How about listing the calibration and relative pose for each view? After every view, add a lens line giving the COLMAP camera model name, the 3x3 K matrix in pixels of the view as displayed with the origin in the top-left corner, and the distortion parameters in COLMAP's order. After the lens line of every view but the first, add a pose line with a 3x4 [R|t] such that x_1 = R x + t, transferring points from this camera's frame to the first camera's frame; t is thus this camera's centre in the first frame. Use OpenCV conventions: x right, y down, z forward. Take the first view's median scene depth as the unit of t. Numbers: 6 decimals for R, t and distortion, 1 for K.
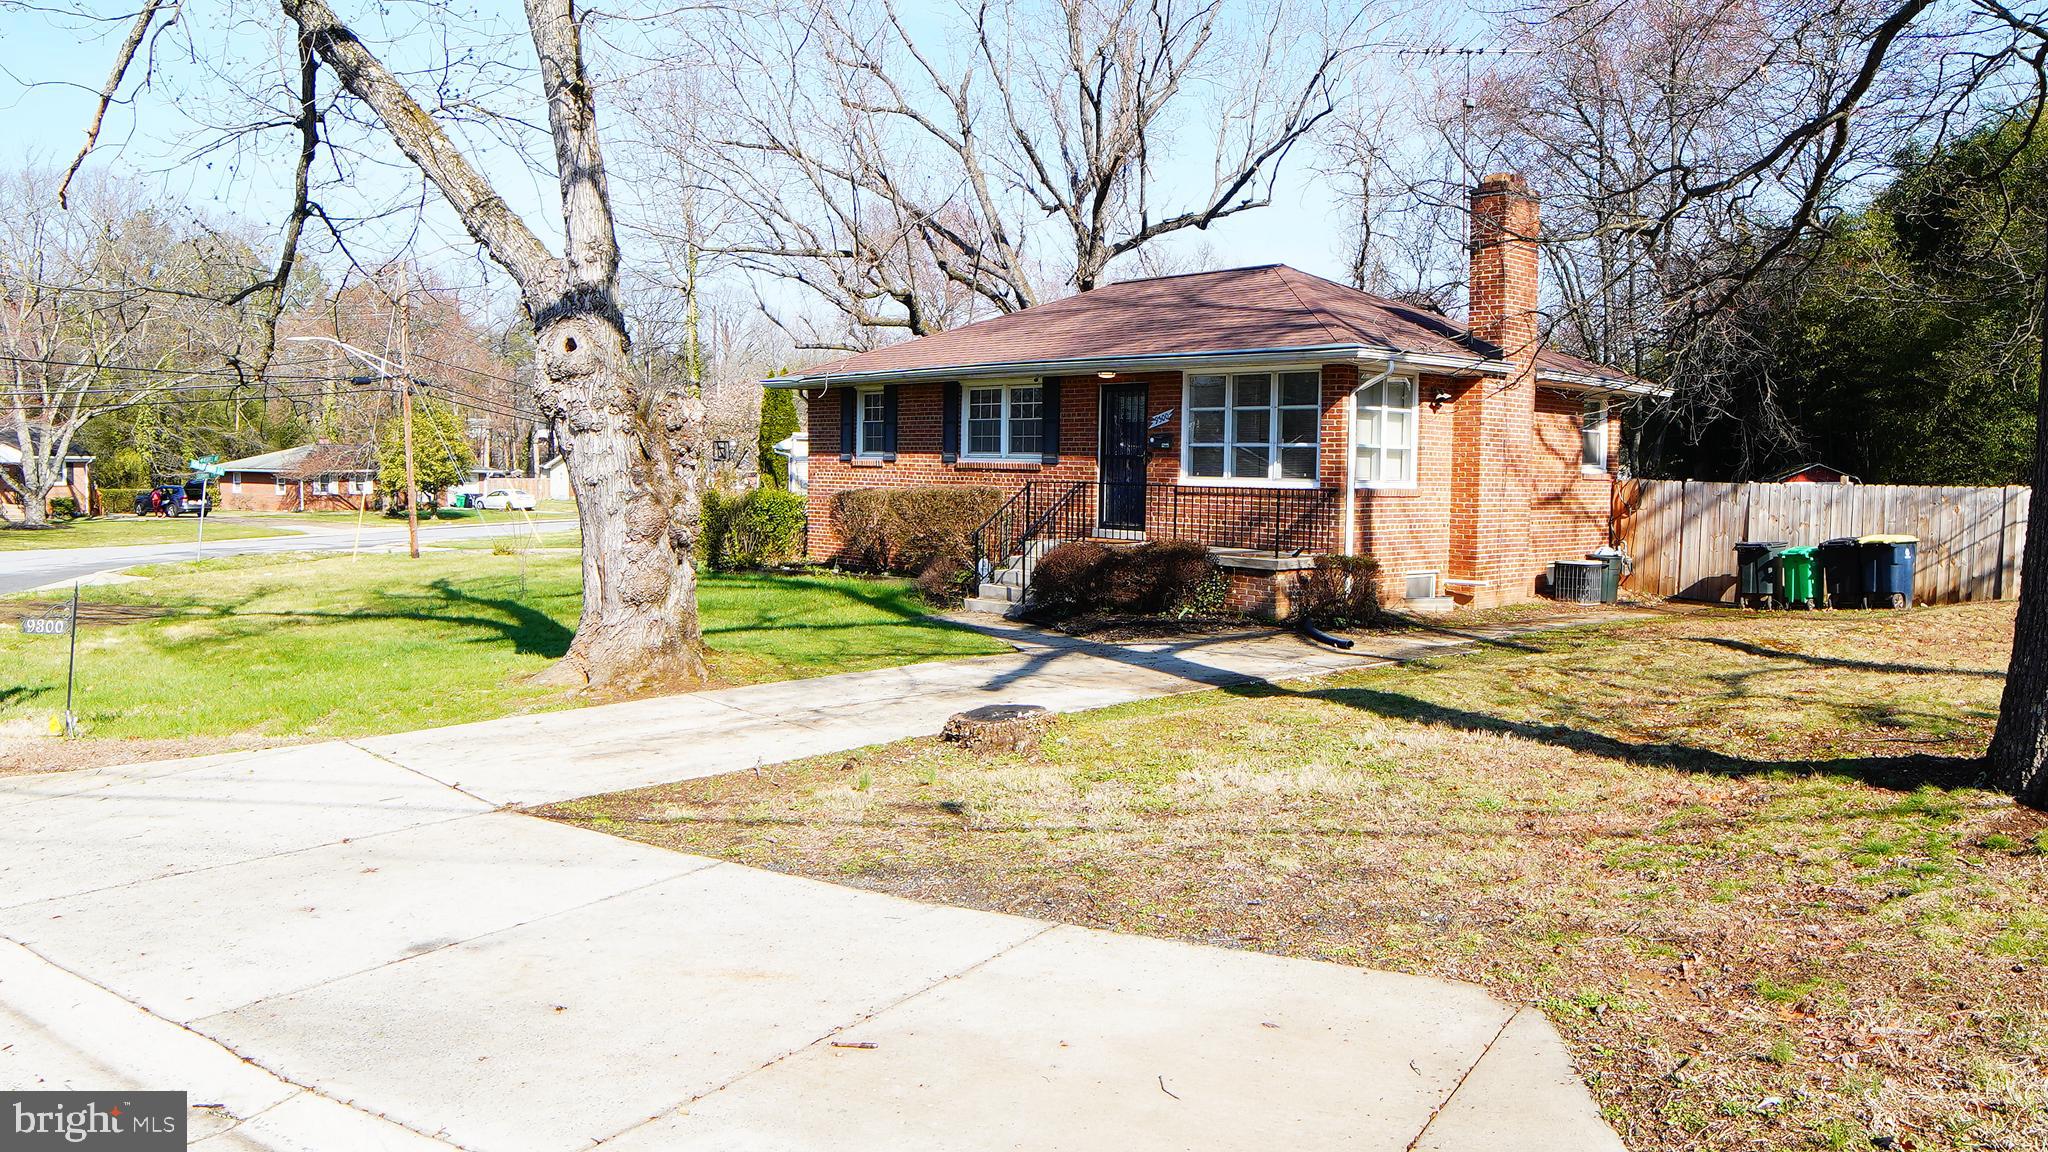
lens RADIAL K [[1401.3, 0, 1026.6], [0, 1401.3, 590.2], [0, 0, 1]] dist [-0.100894, 0.007040]
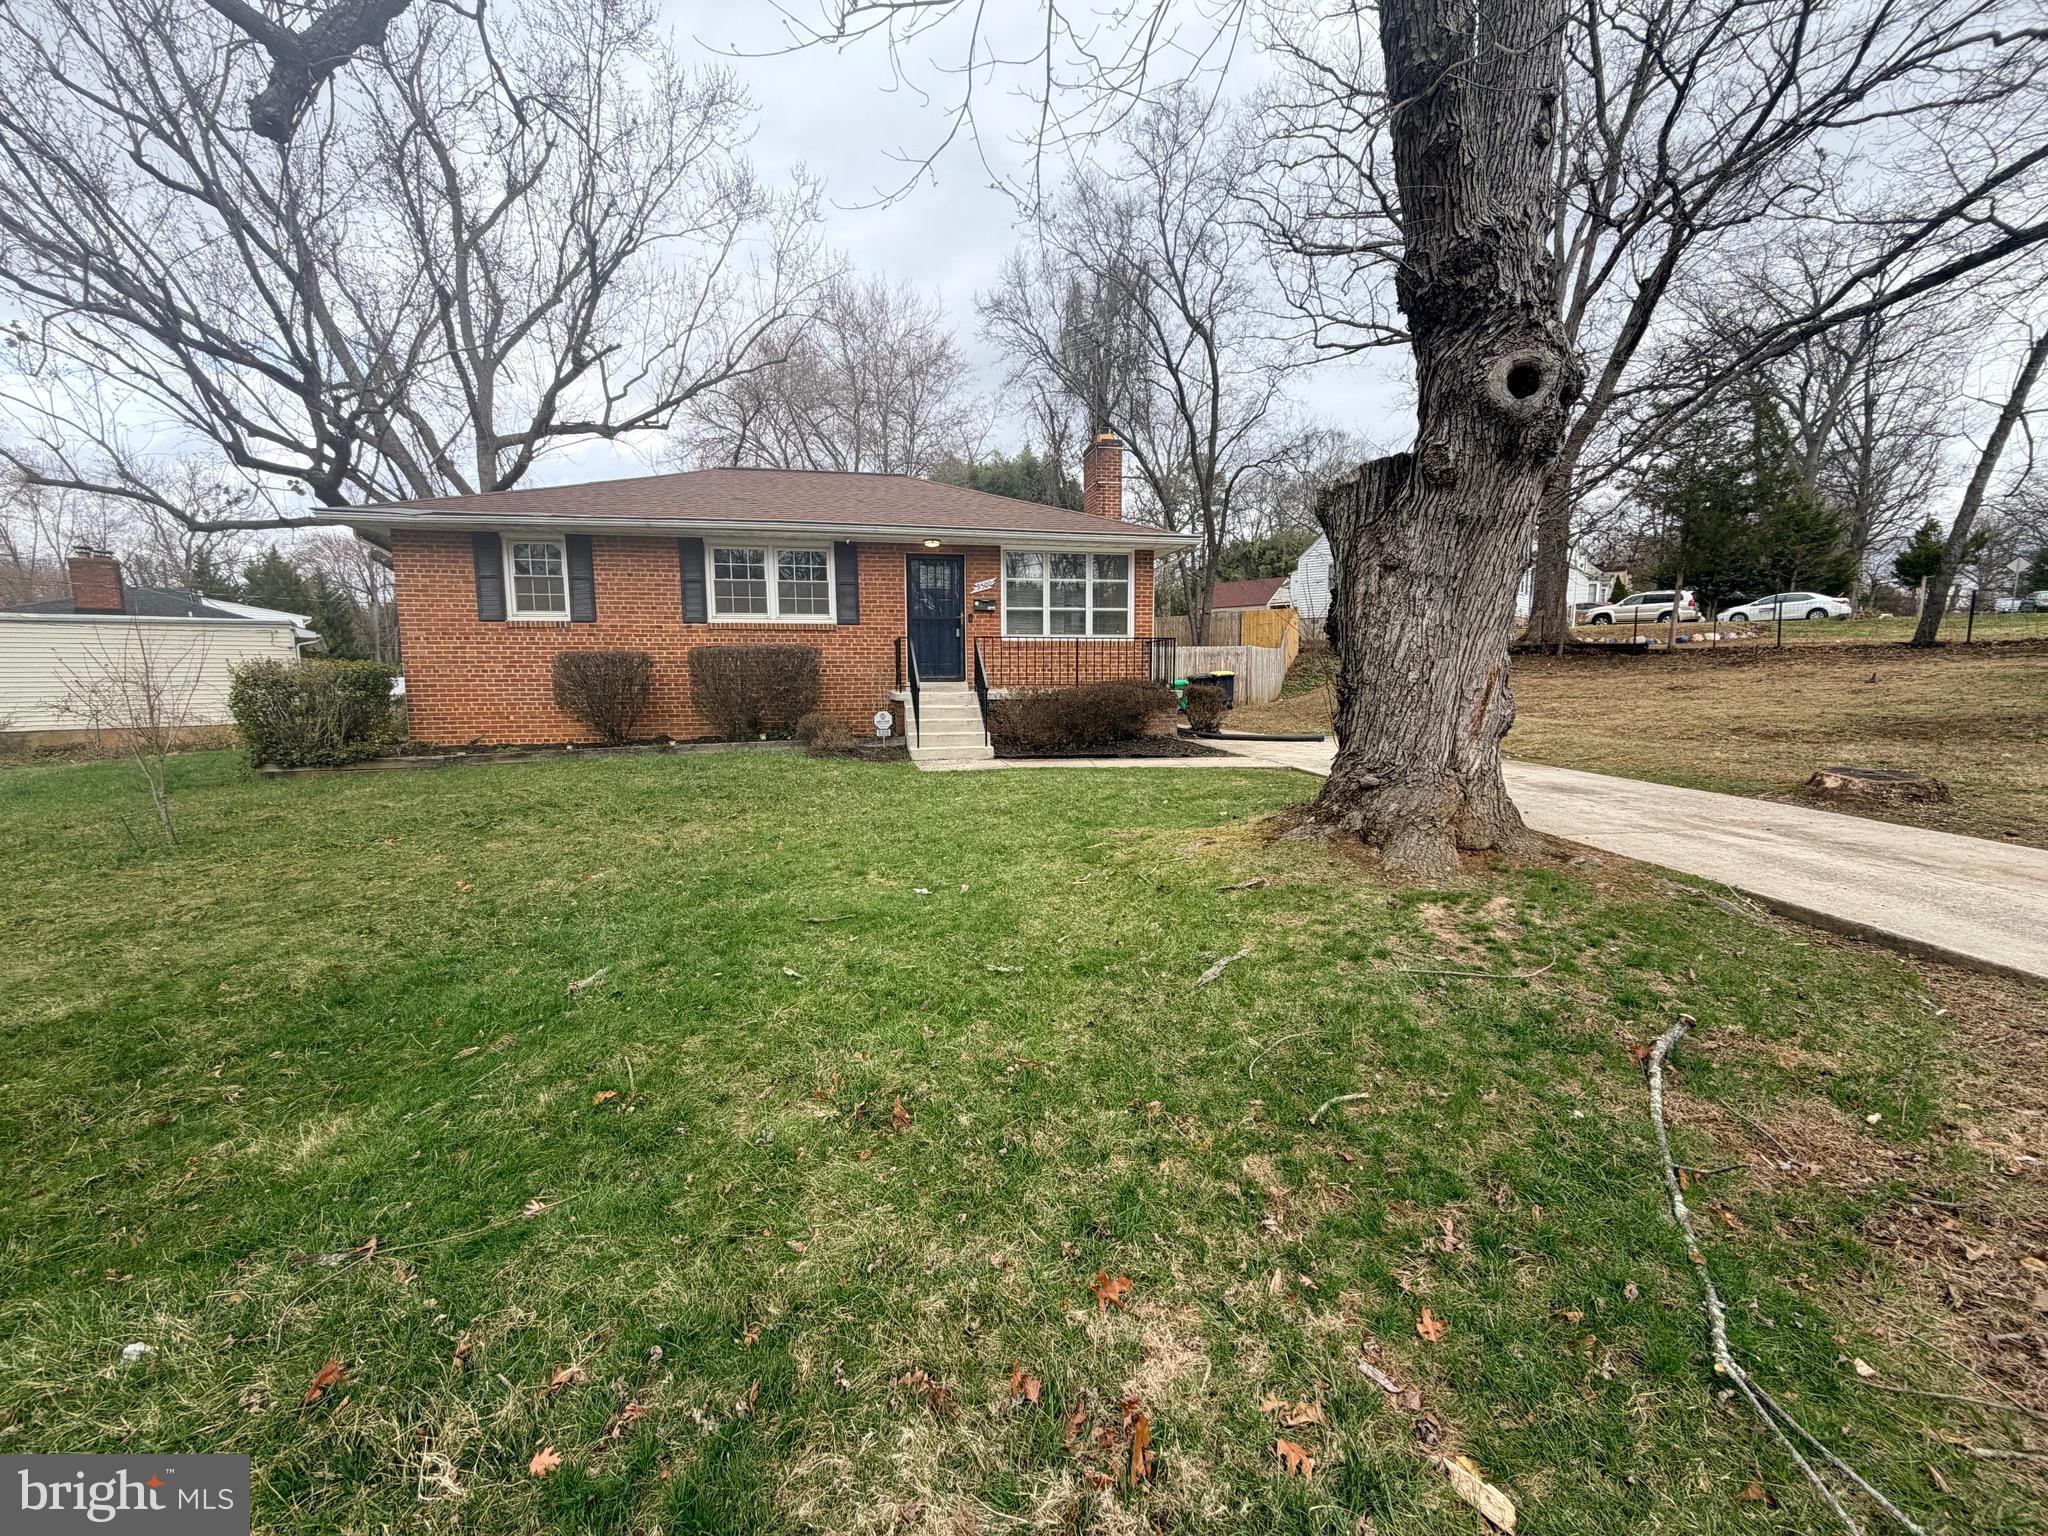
lens RADIAL K [[818.5, 0, 1031.2], [0, 818.5, 755.8], [0, 0, 1]] dist [0.001990, -0.001205]
pose [[0.546280, -0.102266, 0.831336, -0.423792], [0.084998, 0.994163, 0.066443, -0.019554], [-0.833278, 0.034366, 0.551784, 0.525084]]
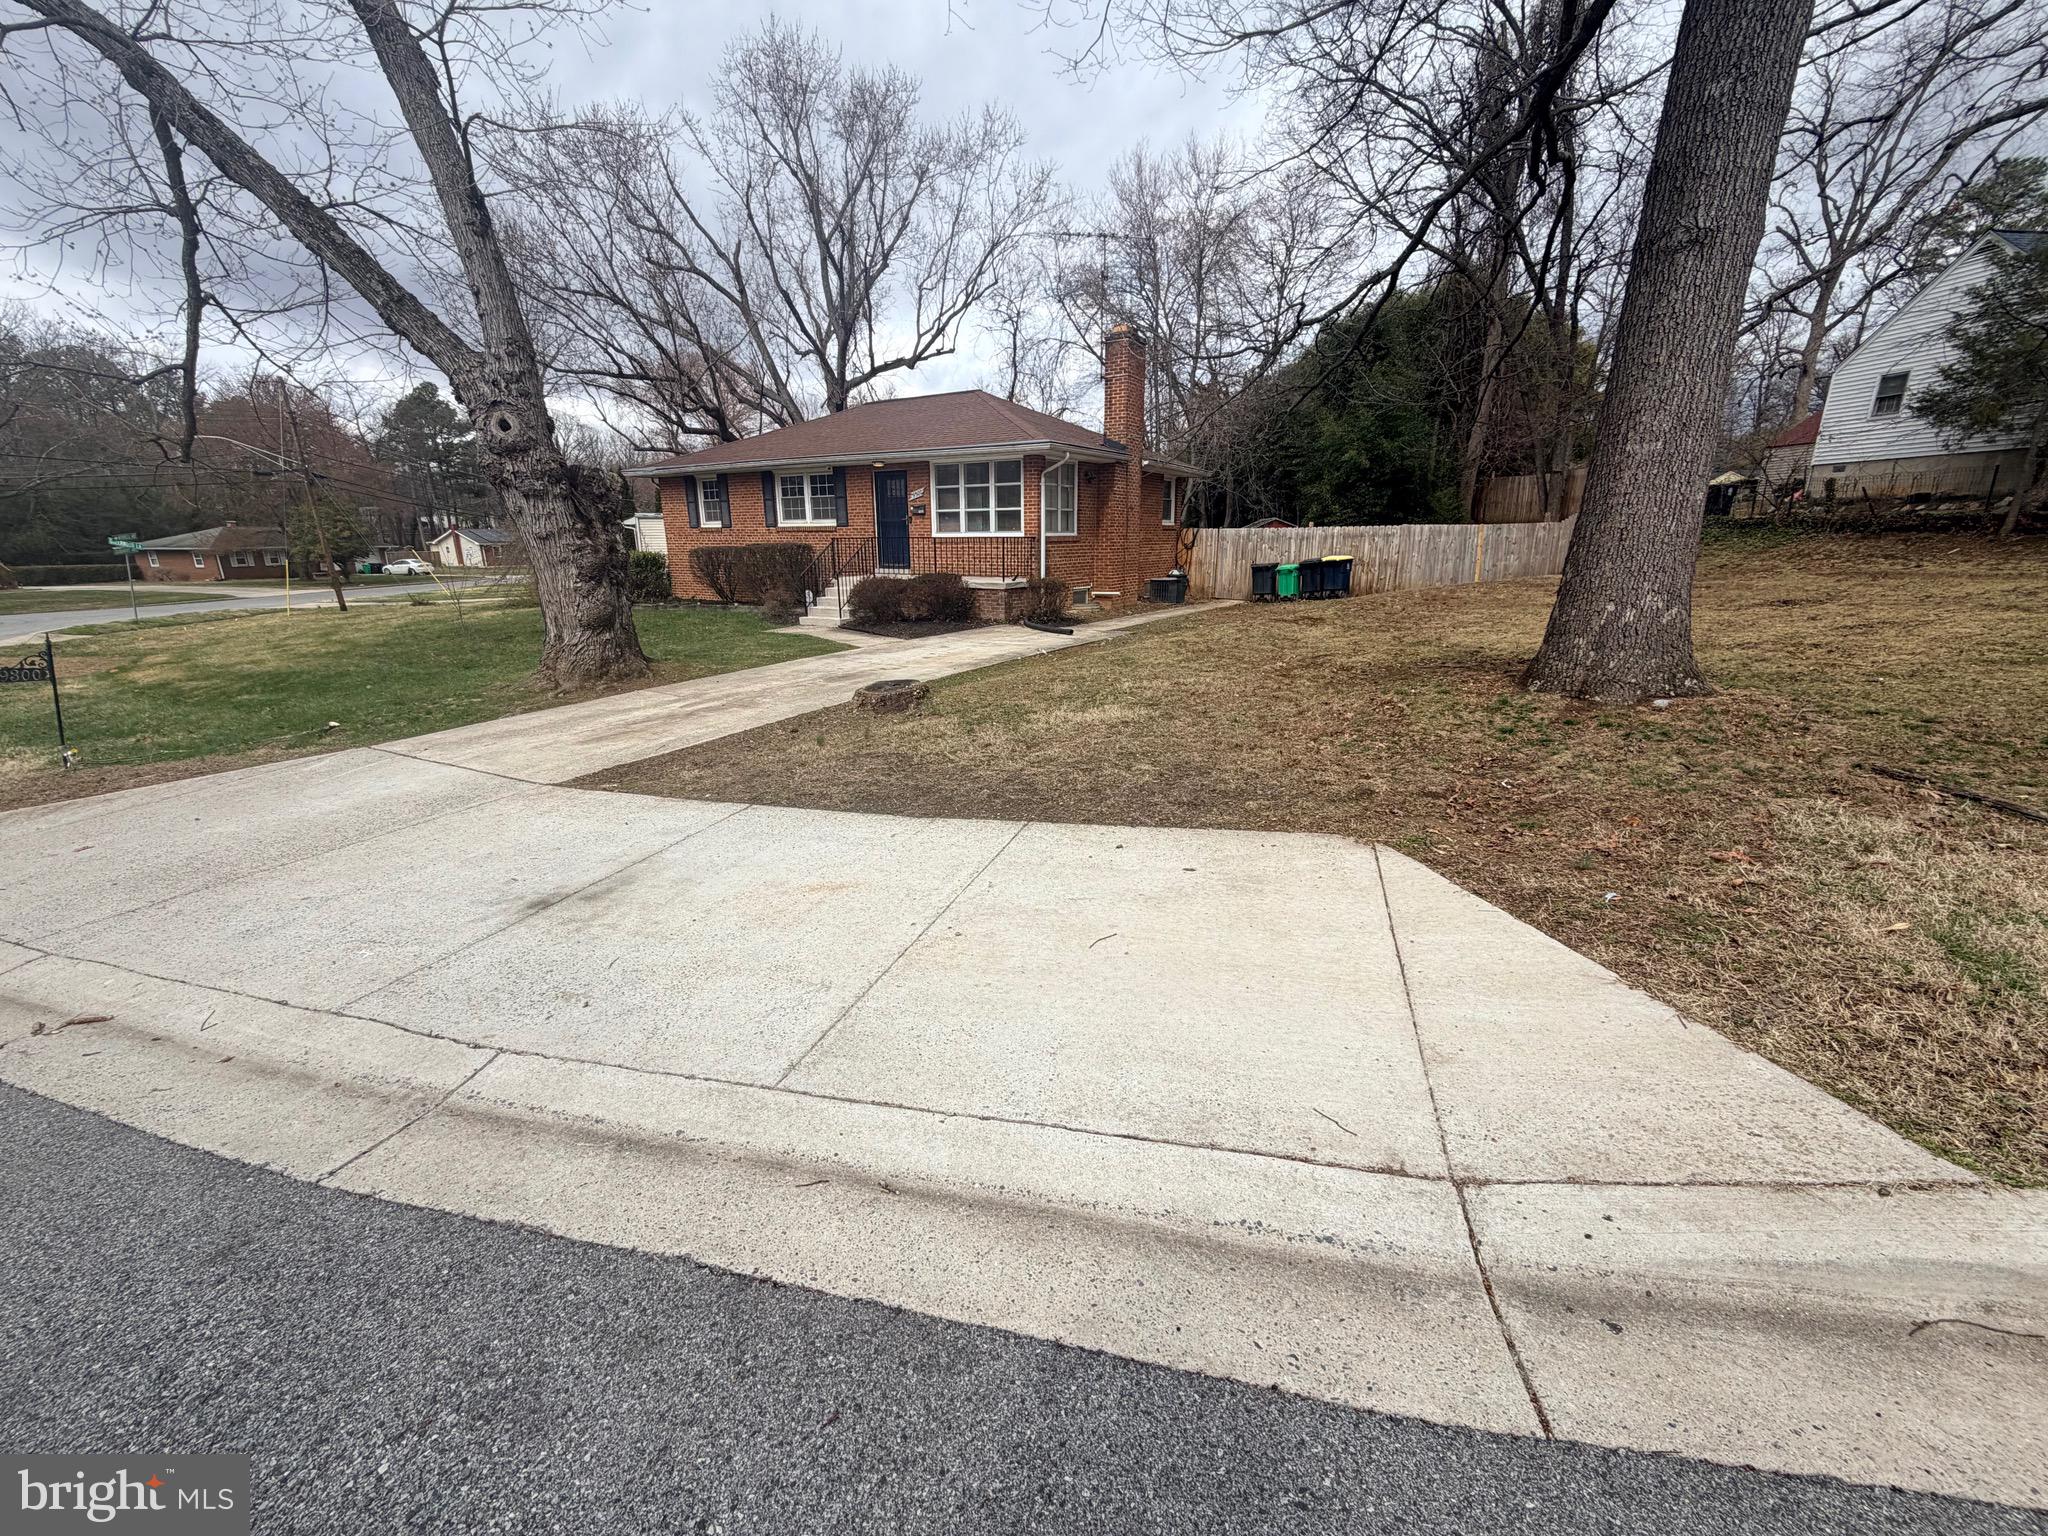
lens RADIAL K [[818.5, 0, 1019.7], [0, 818.5, 771.1], [0, 0, 1]] dist [0.001990, -0.001205]
pose [[0.961828, -0.095848, 0.256319, -0.050169], [0.045235, 0.979457, 0.196516, 0.004537], [-0.269889, -0.177420, 0.946405, 0.050474]]
